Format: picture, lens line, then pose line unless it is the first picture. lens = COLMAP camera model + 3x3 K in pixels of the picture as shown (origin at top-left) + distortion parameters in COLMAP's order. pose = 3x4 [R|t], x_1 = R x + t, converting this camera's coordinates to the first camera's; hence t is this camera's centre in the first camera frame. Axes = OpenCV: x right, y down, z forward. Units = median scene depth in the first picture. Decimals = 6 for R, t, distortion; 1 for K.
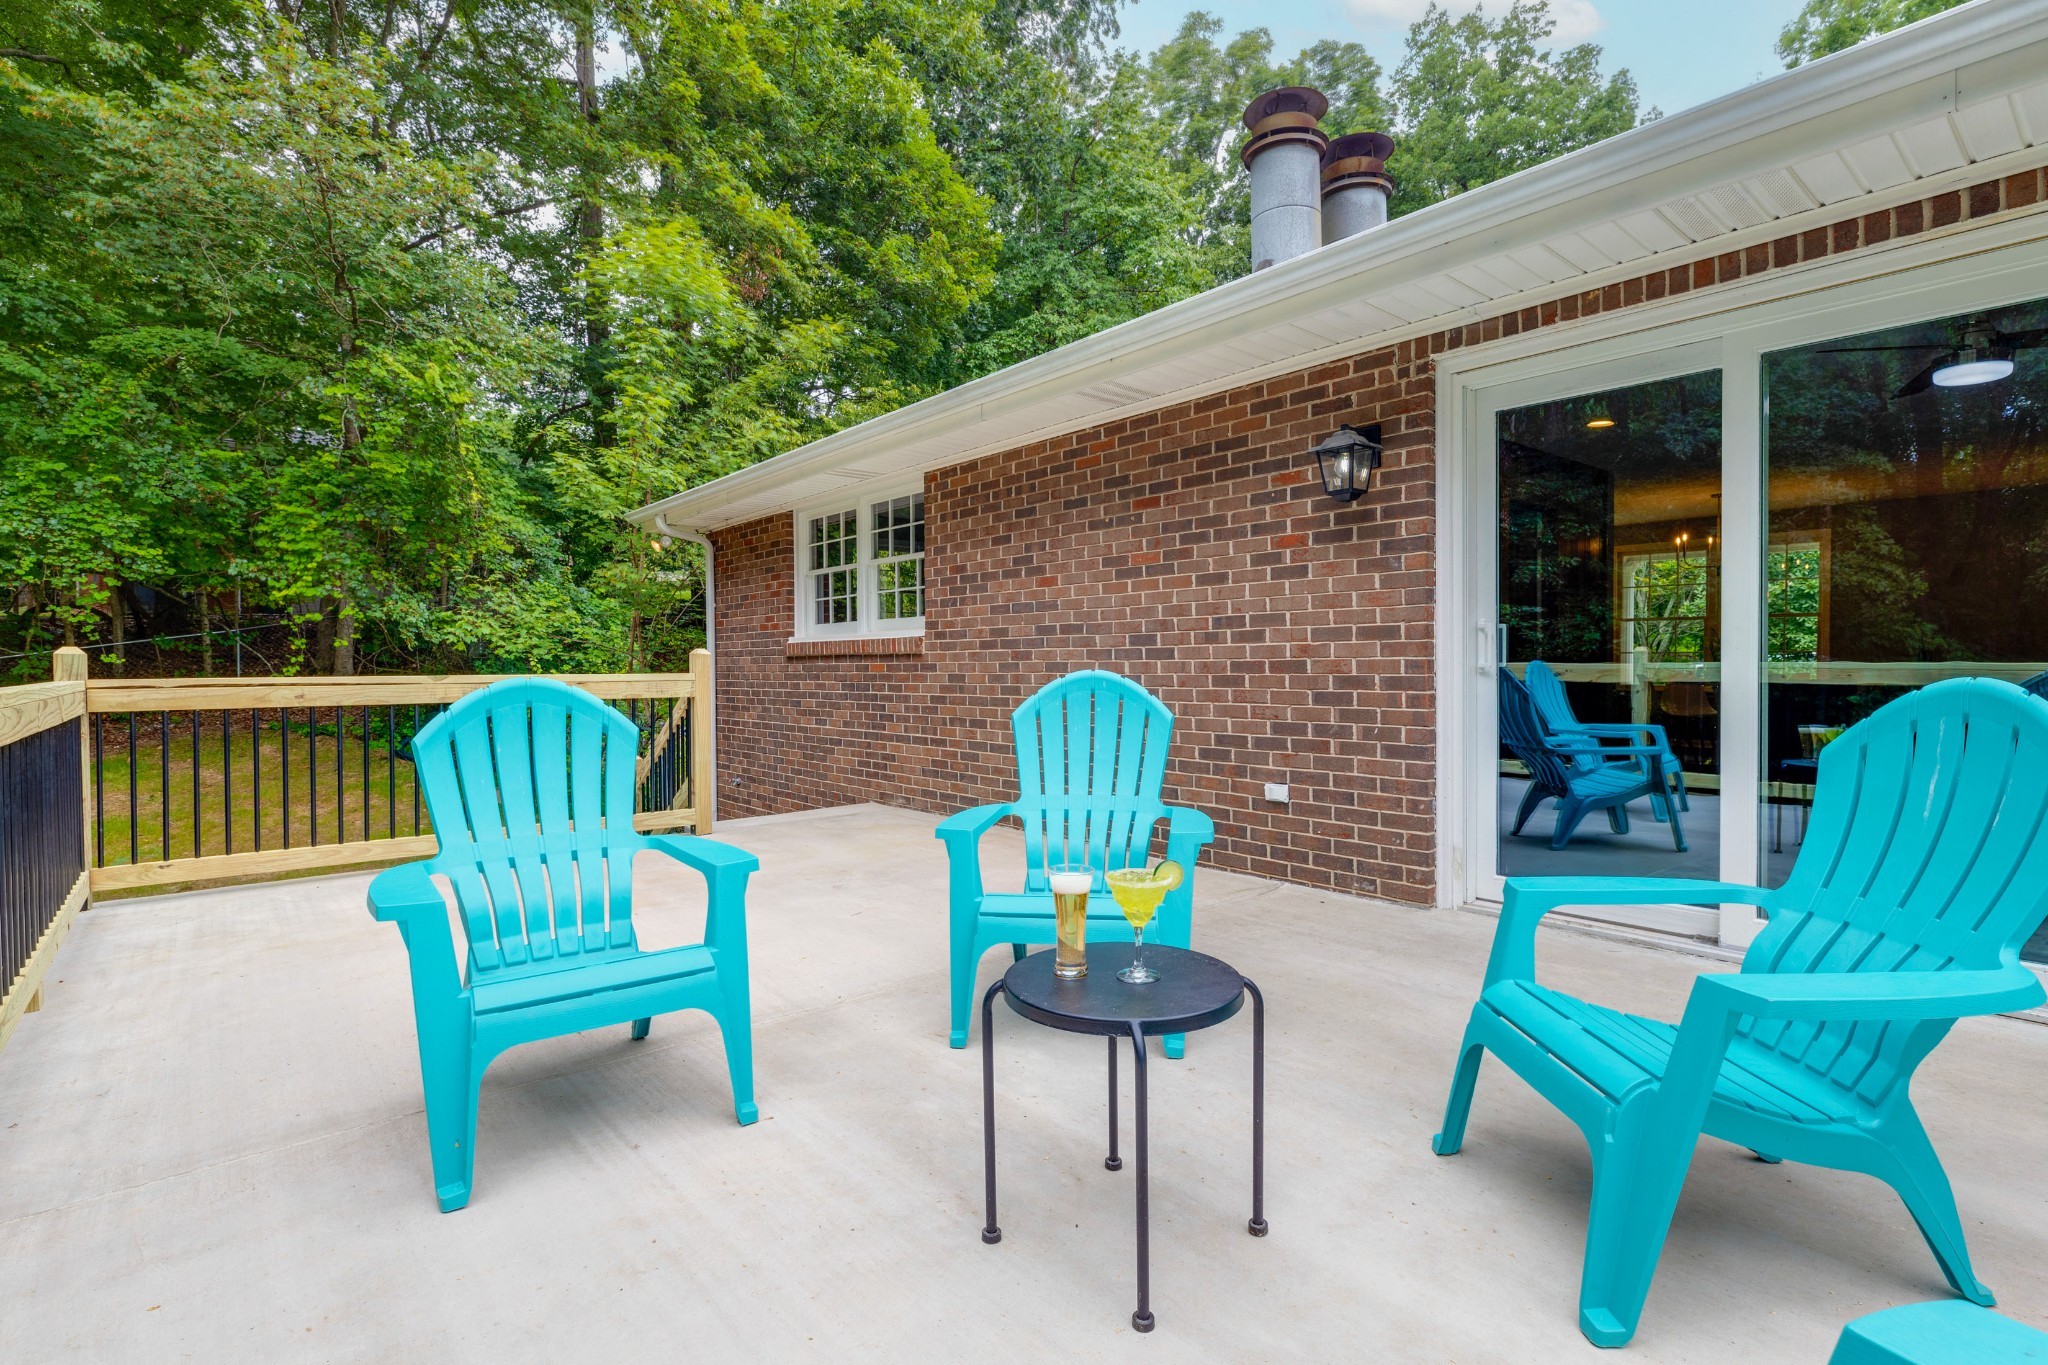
lens RADIAL K [[990.9, 0, 1030.5], [0, 990.9, 676.0], [0, 0, 1]] dist [-0.002041, -0.000056]
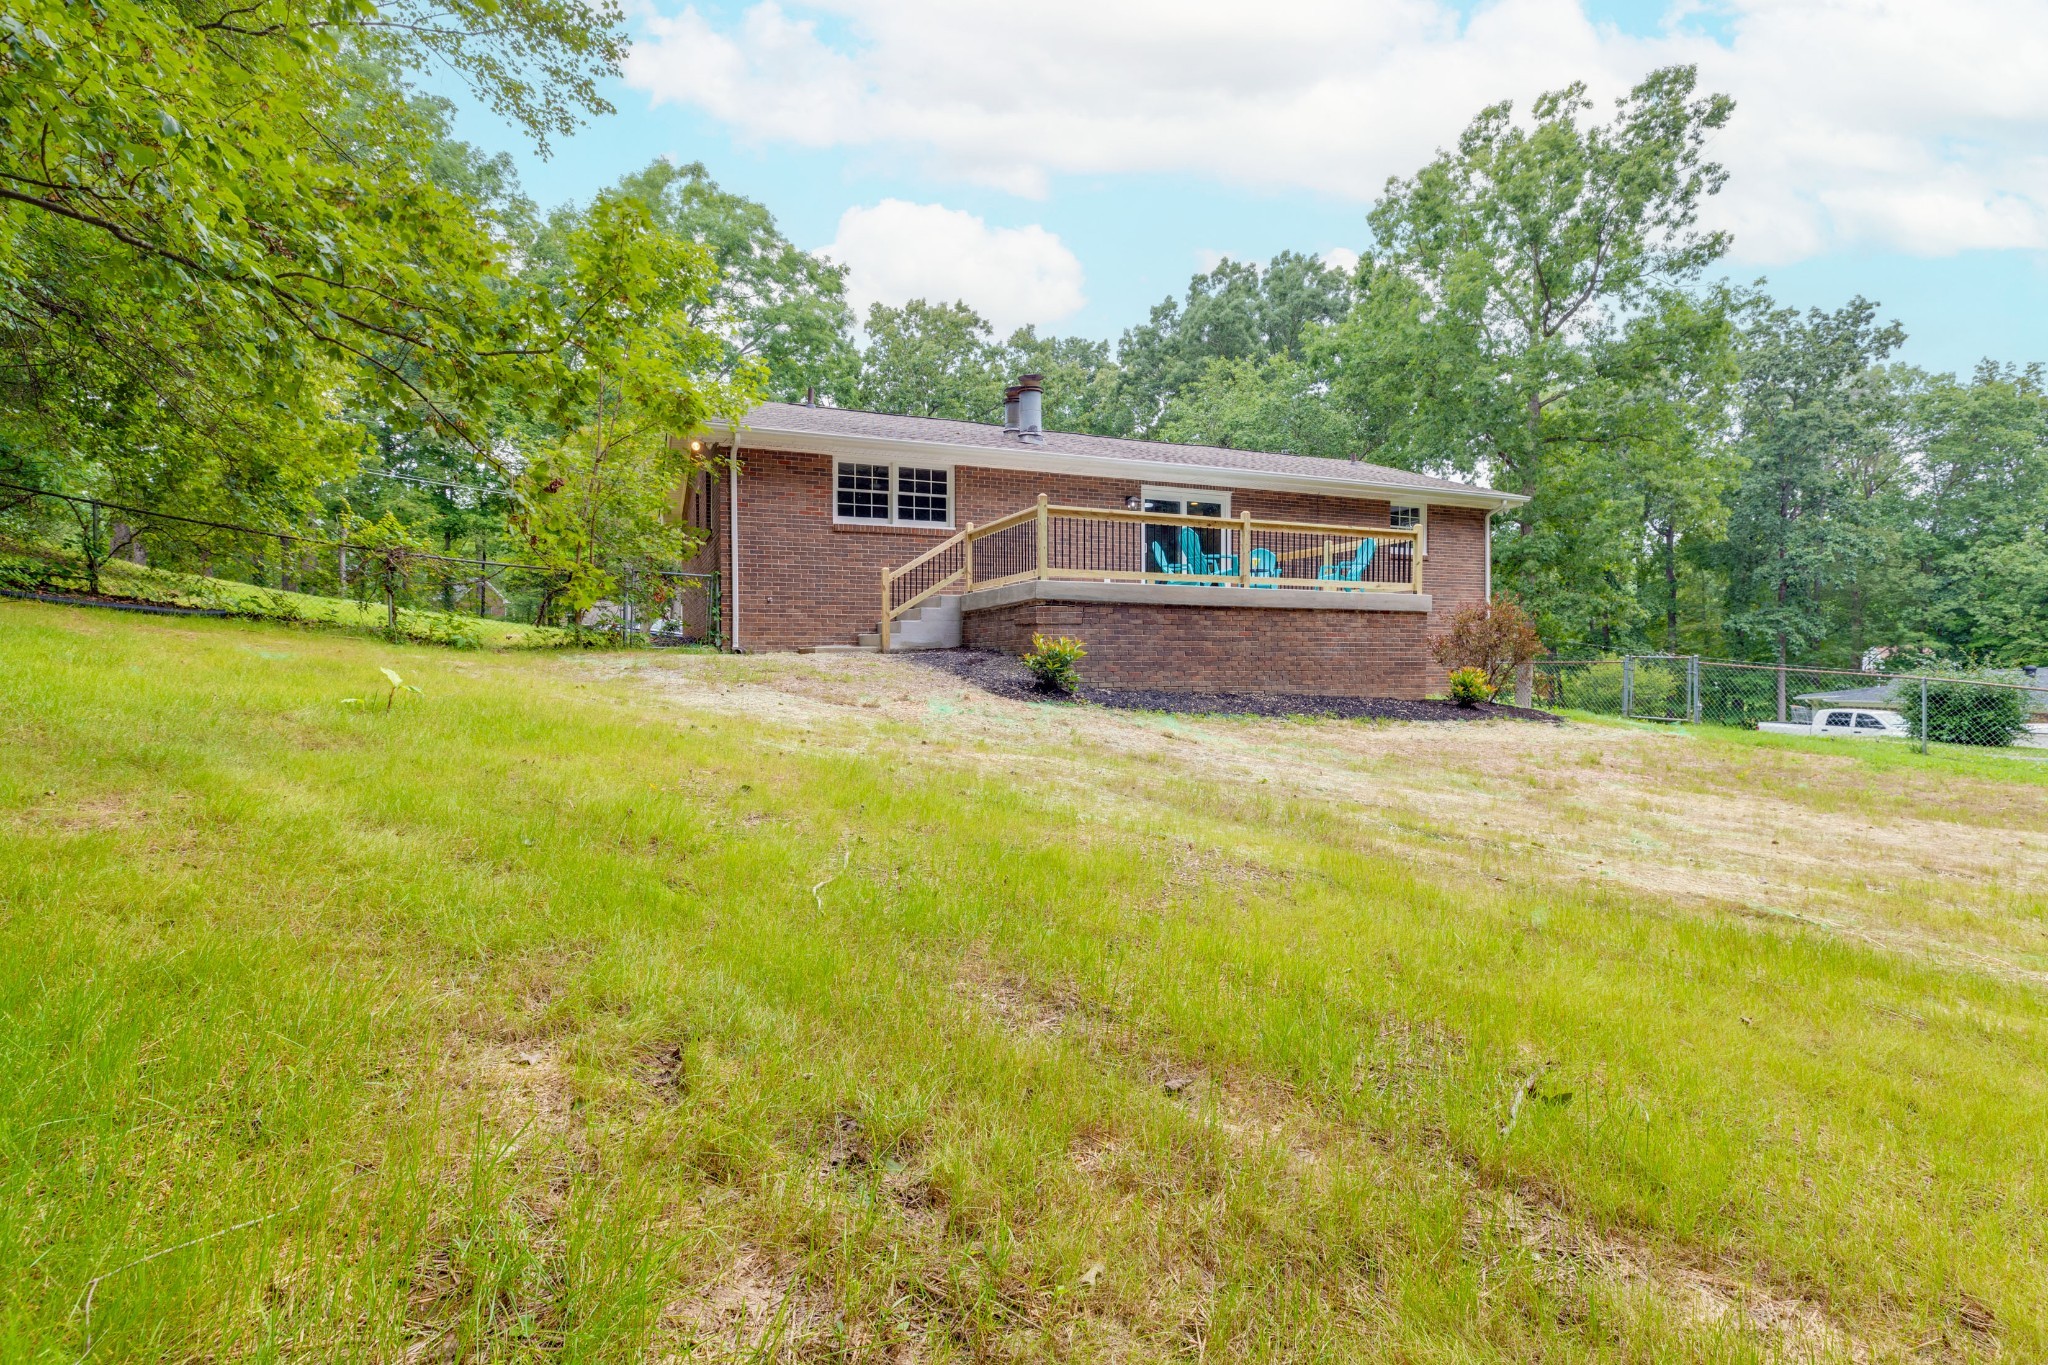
lens RADIAL K [[1065.0, 0, 1024.0], [0, 1065.0, 682.5], [0, 0, 1]] dist [-0.001509, 0.000605]
pose [[0.268379, -0.003363, 0.963308, -1.676780], [0.014483, 0.999895, -0.000544, 0.221199], [-0.963205, 0.014097, 0.268399, 0.072348]]
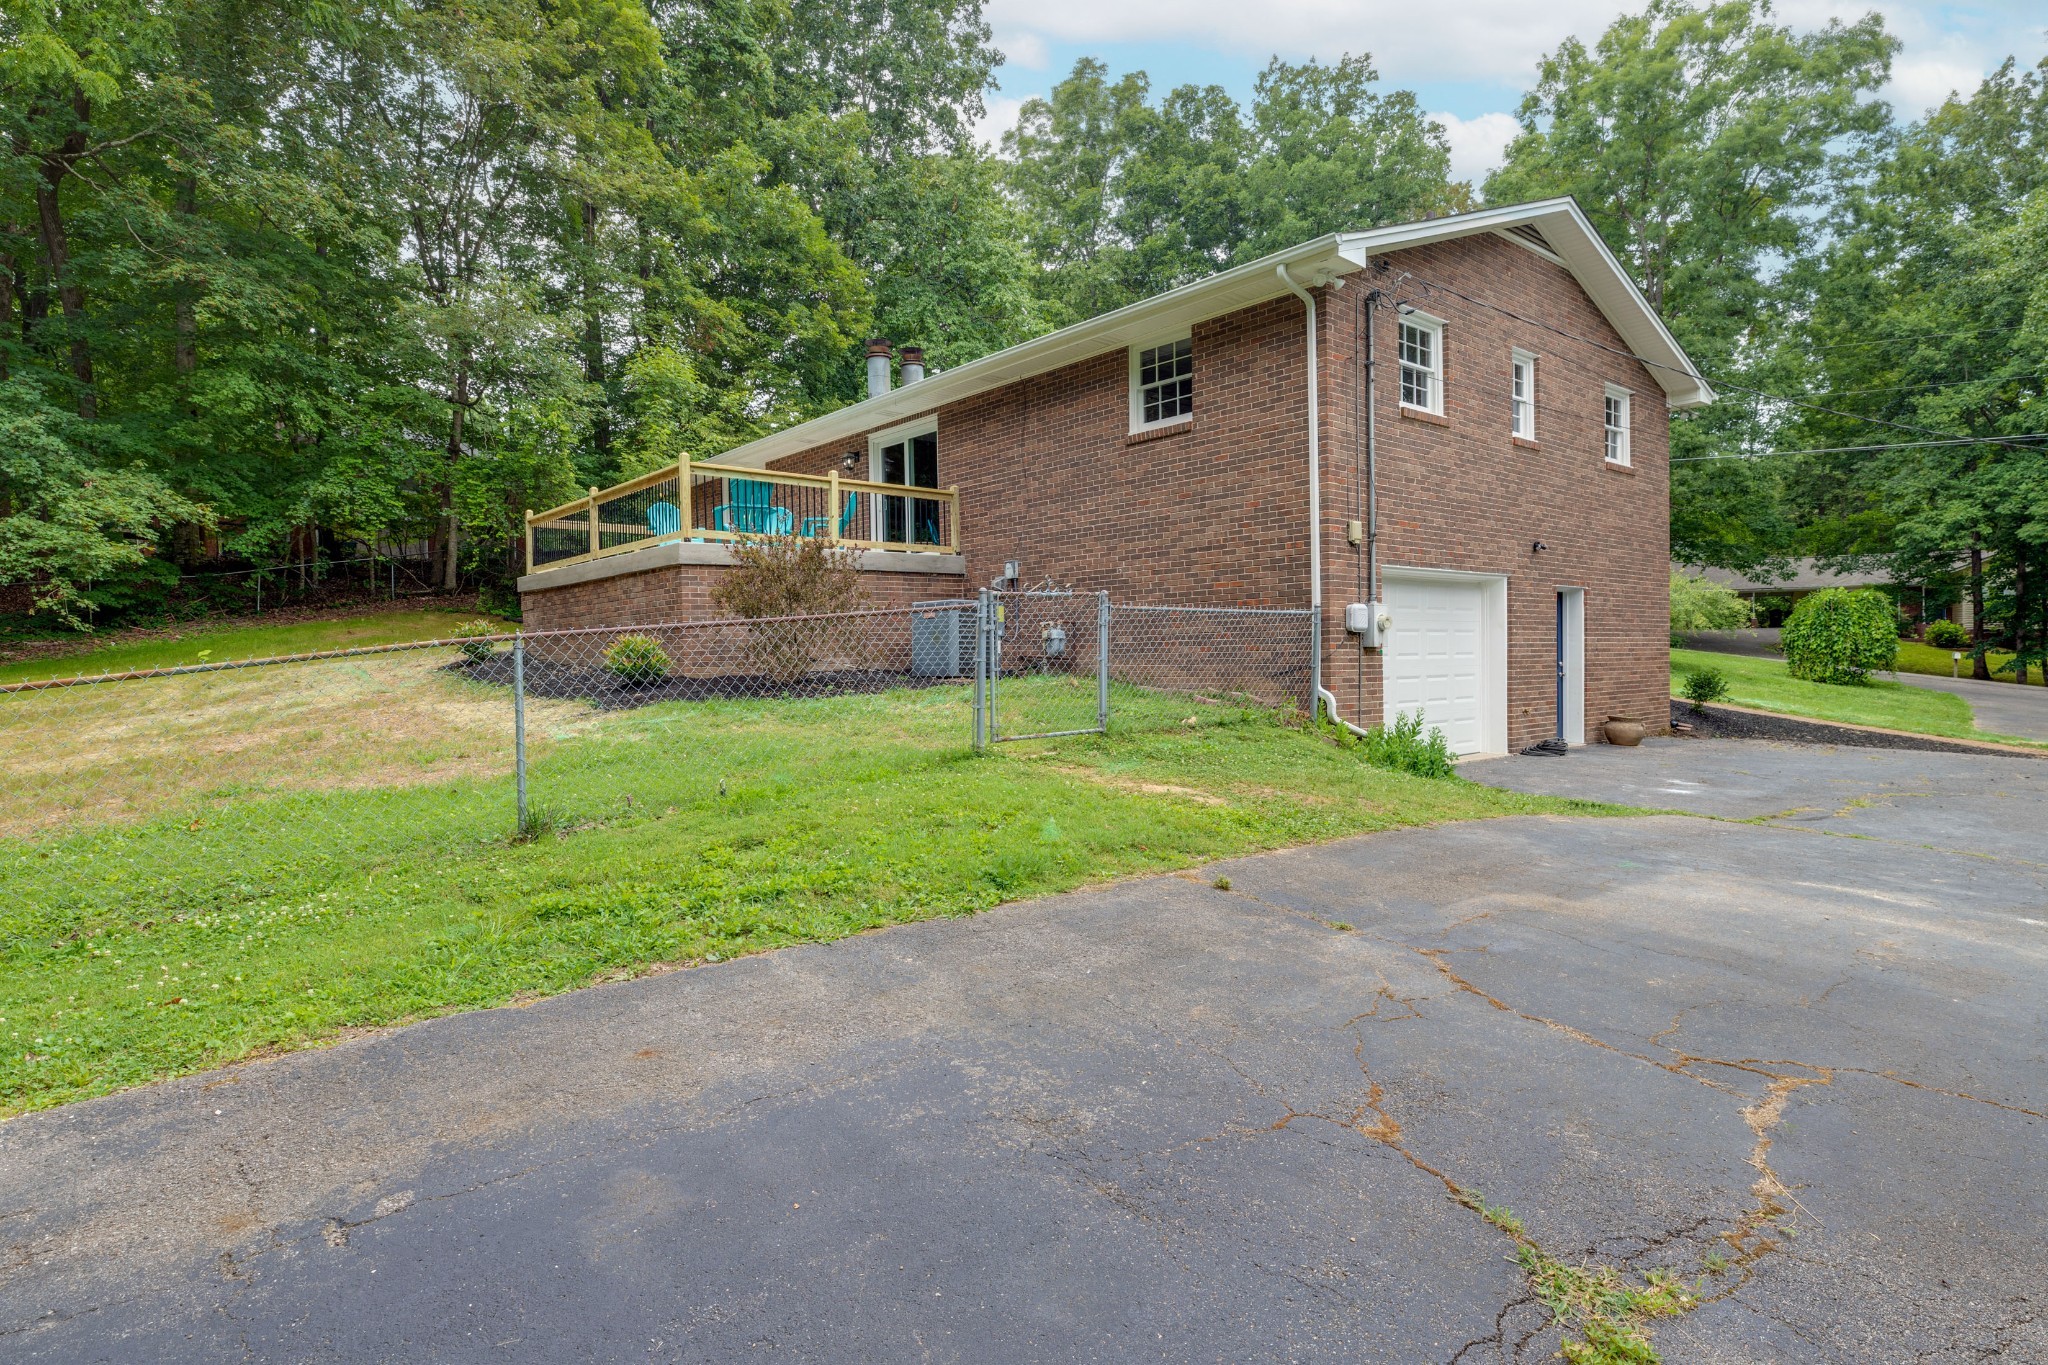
lens RADIAL K [[1065.0, 0, 1024.0], [0, 1065.0, 682.5], [0, 0, 1]] dist [-0.001509, 0.000605]
pose [[0.999929, -0.010705, 0.005261, 0.385338], [0.010632, 0.999850, 0.013687, 0.243551], [-0.005407, -0.013631, 0.999892, -1.288783]]
